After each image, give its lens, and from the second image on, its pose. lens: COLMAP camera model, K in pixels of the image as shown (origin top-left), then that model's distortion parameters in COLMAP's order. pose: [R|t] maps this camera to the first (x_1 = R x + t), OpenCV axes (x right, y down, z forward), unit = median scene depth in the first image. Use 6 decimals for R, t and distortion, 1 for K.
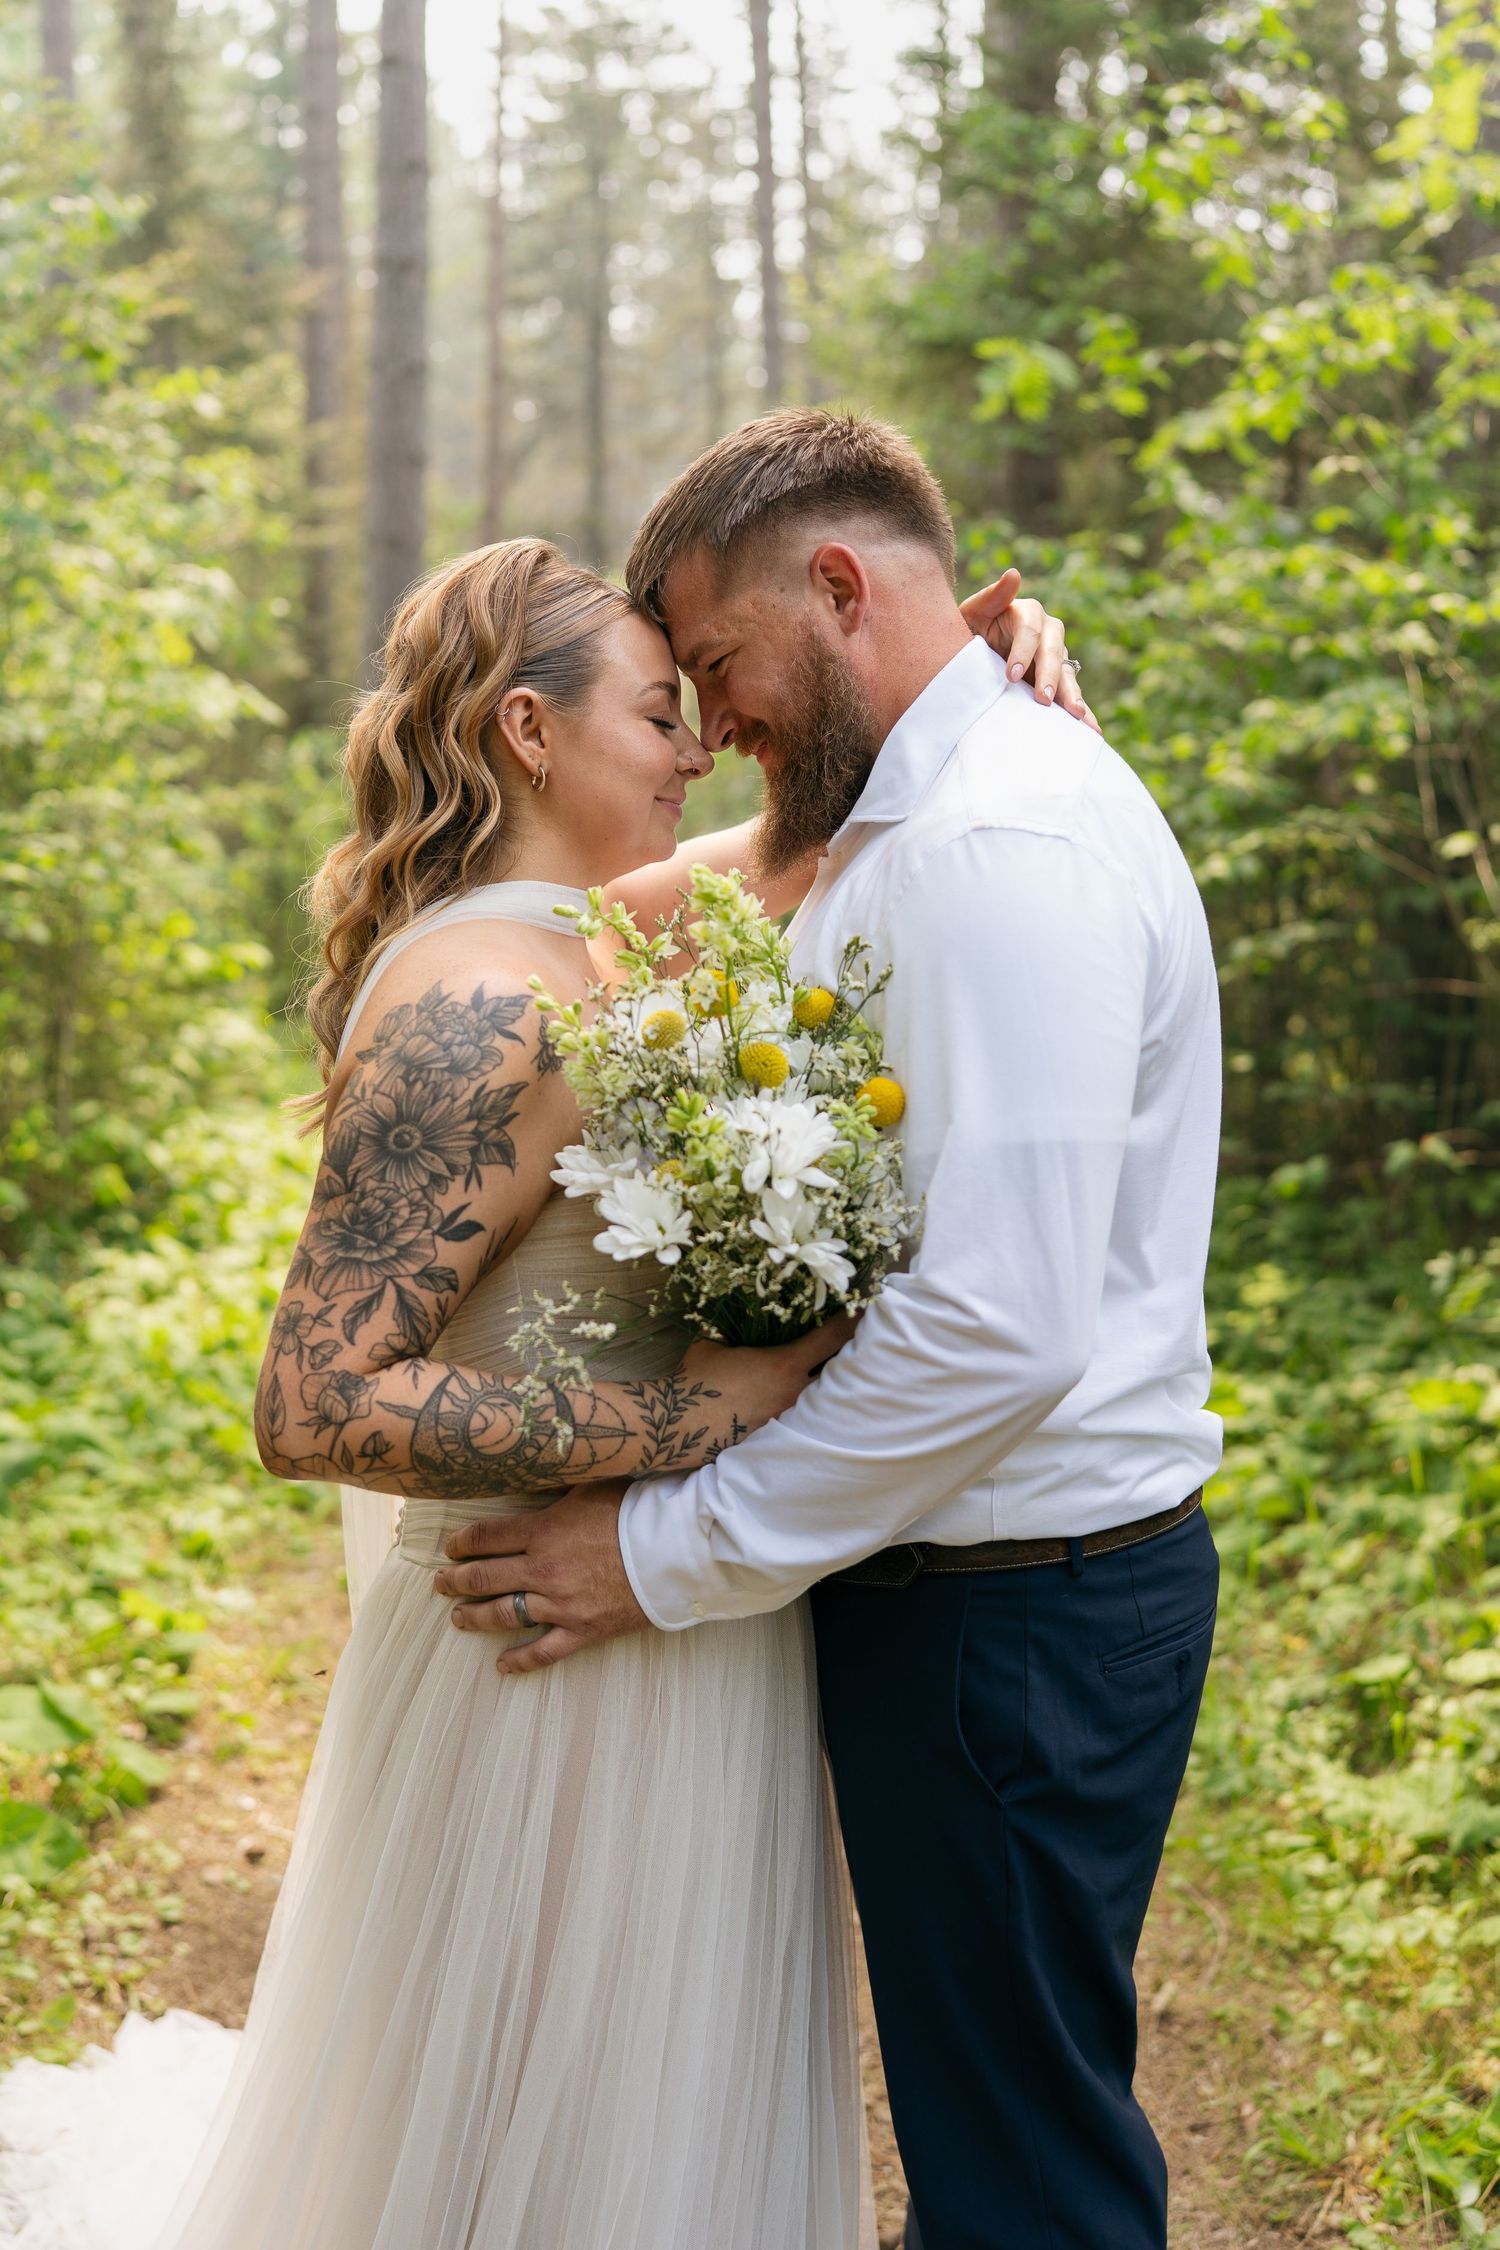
lens RADIAL K [[2181.5, 0, 717.9], [0, 2181.5, 1107.9], [0, 0, 1]] dist [0.009213, 0.000000]
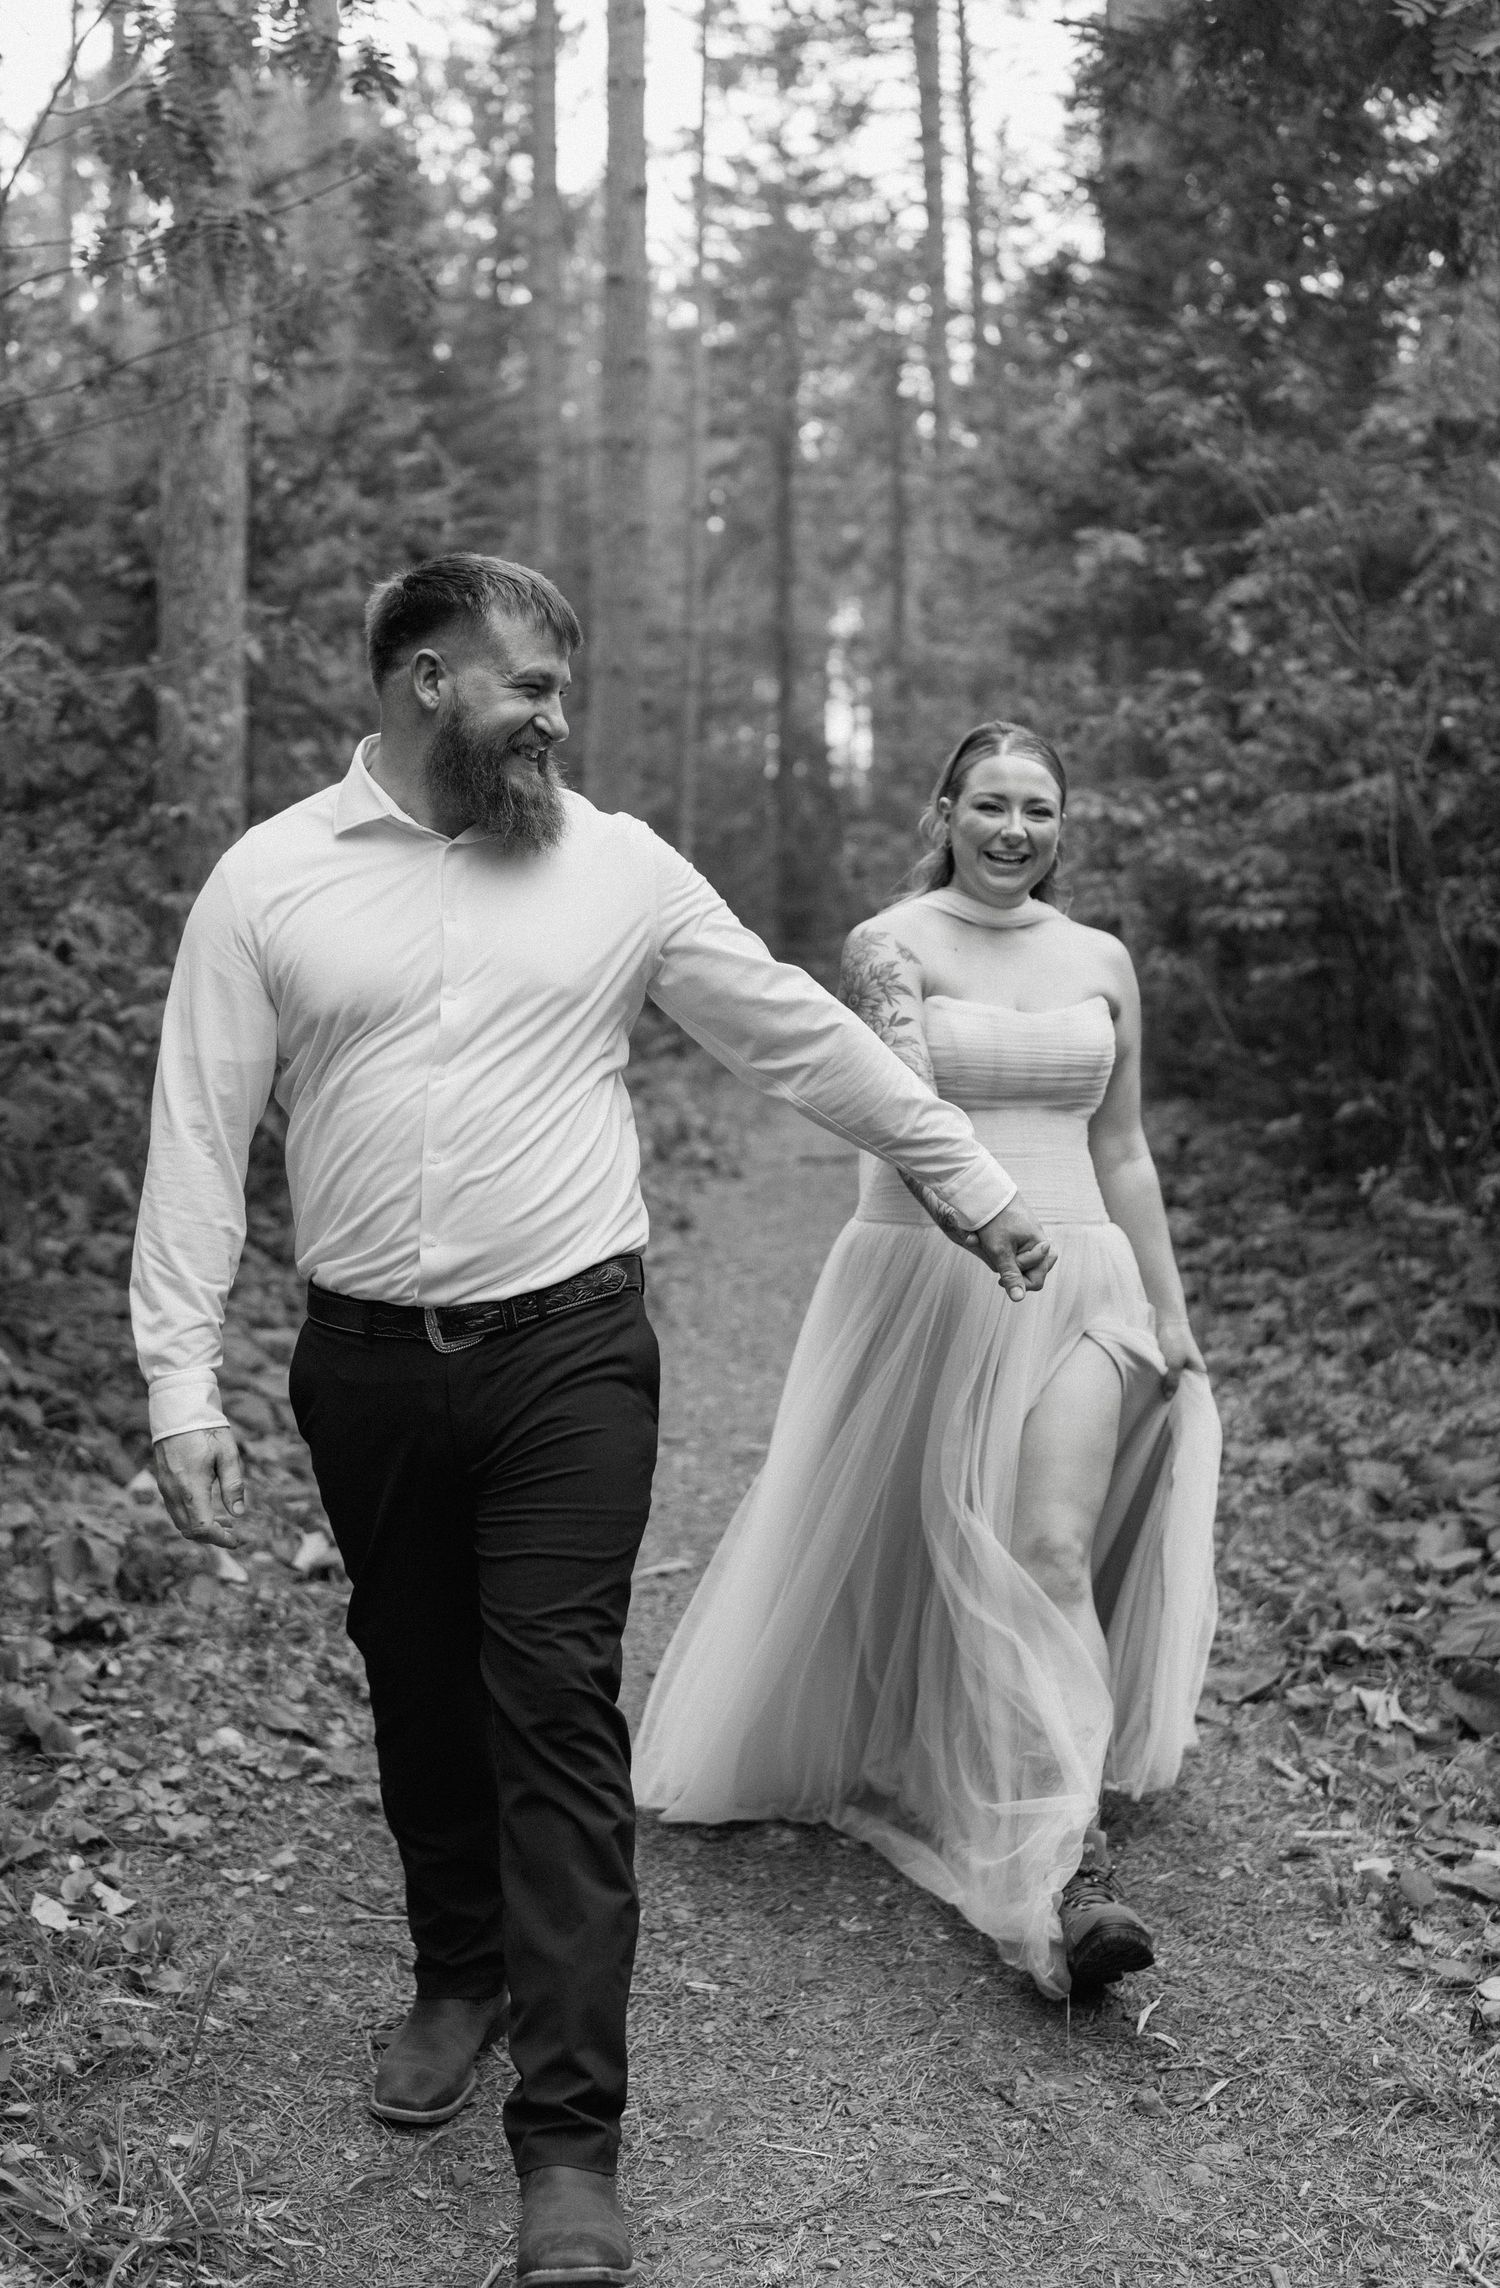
lens RADIAL K [[2243.2, 0, 702.3], [0, 2243.2, 1067.4], [0, 0, 1]] dist [0.046264, 0.000000]
pose [[0.995733, -0.006533, -0.092053, 0.017052], [0.000584, 0.997917, -0.064505, 0.060082], [0.092282, 0.064176, 0.993663, -0.341277]]
